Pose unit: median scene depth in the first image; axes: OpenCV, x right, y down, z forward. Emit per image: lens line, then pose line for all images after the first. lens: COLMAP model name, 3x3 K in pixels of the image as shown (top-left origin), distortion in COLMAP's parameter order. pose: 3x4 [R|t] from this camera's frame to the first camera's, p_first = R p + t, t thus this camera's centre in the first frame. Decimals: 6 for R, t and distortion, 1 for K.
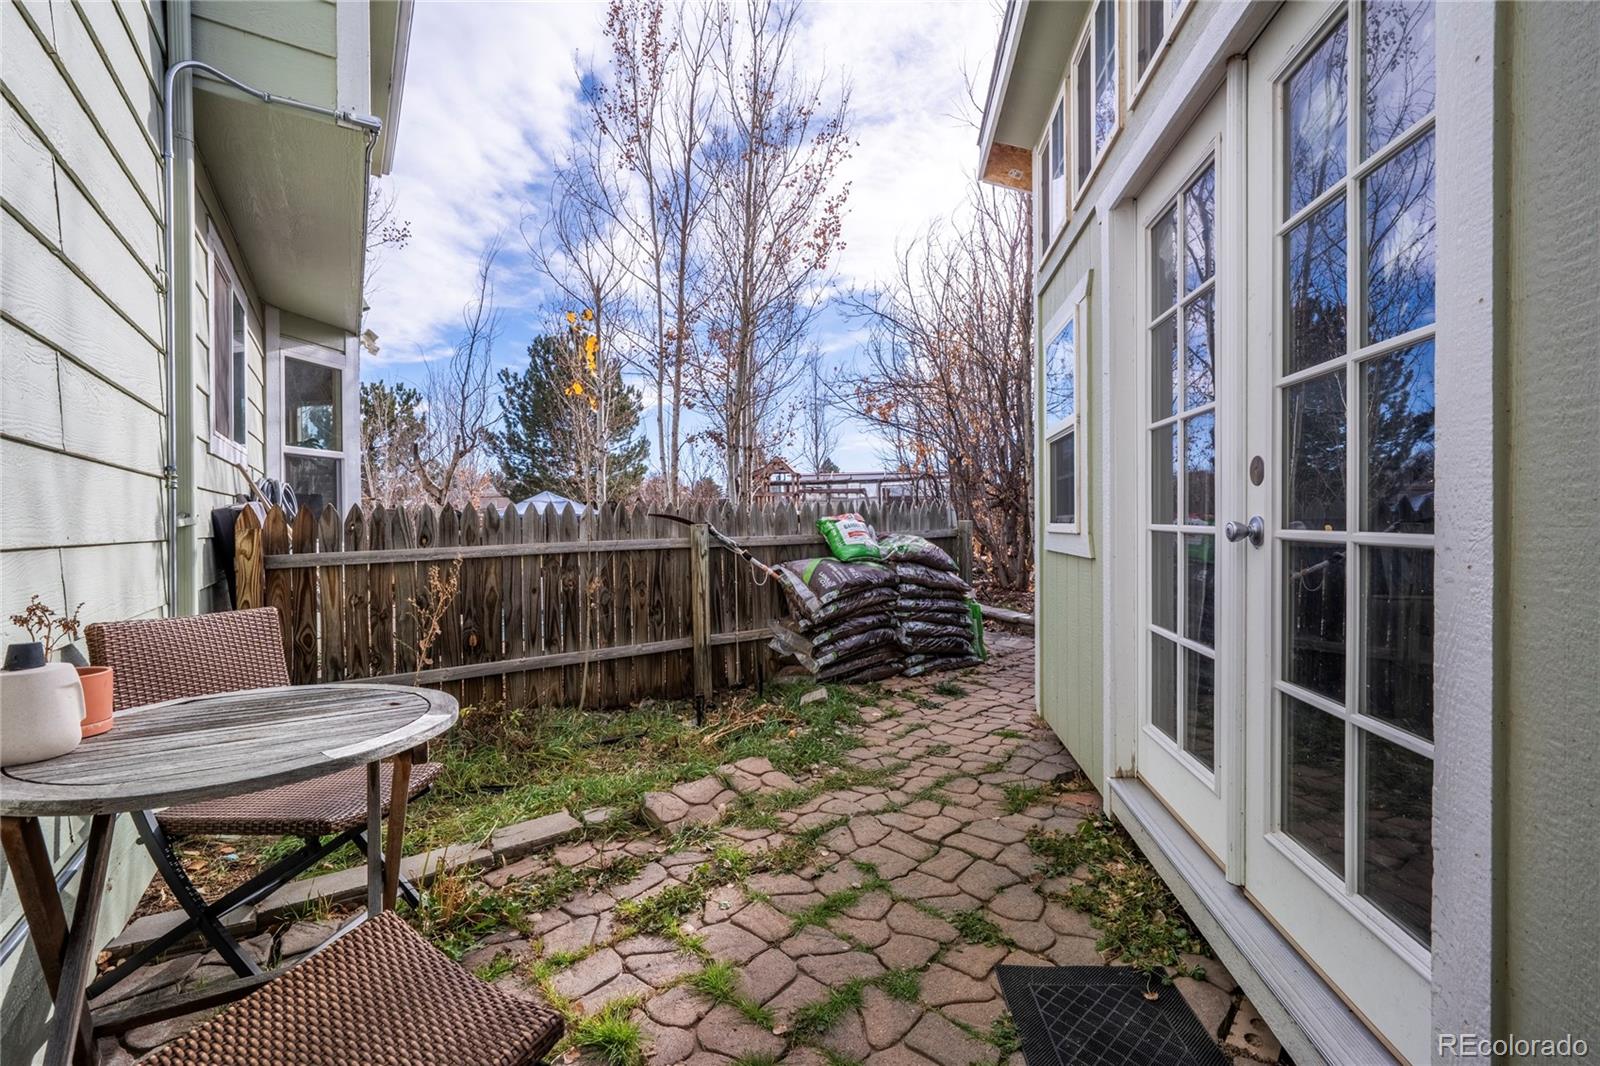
lens RADIAL K [[731.3, 0, 802.9], [0, 731.3, 533.6], [0, 0, 1]] dist [-0.003048, 0.000012]
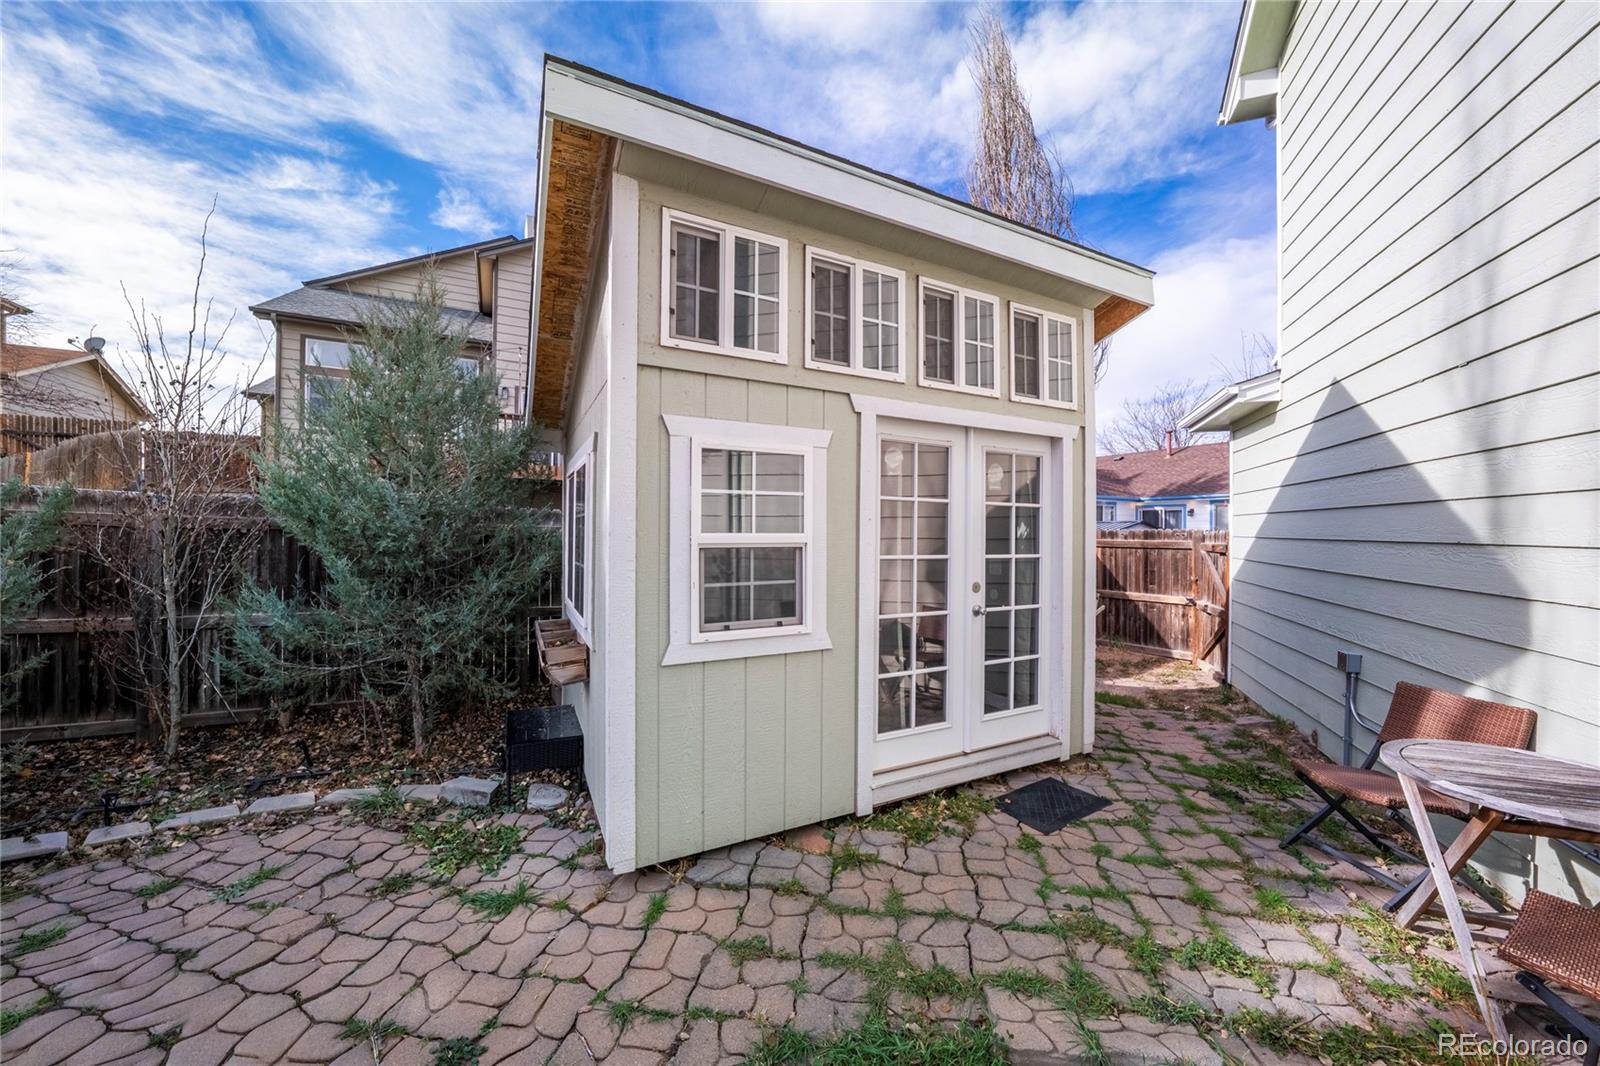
lens RADIAL K [[551.3, 0, 811.2], [0, 551.3, 525.6], [0, 0, 1]] dist [-0.003277, -0.000160]
pose [[-0.584728, 0.008563, 0.811184, -0.486739], [-0.003247, 0.999912, -0.012896, -0.215727], [-0.811223, -0.010175, -0.584649, 1.890951]]
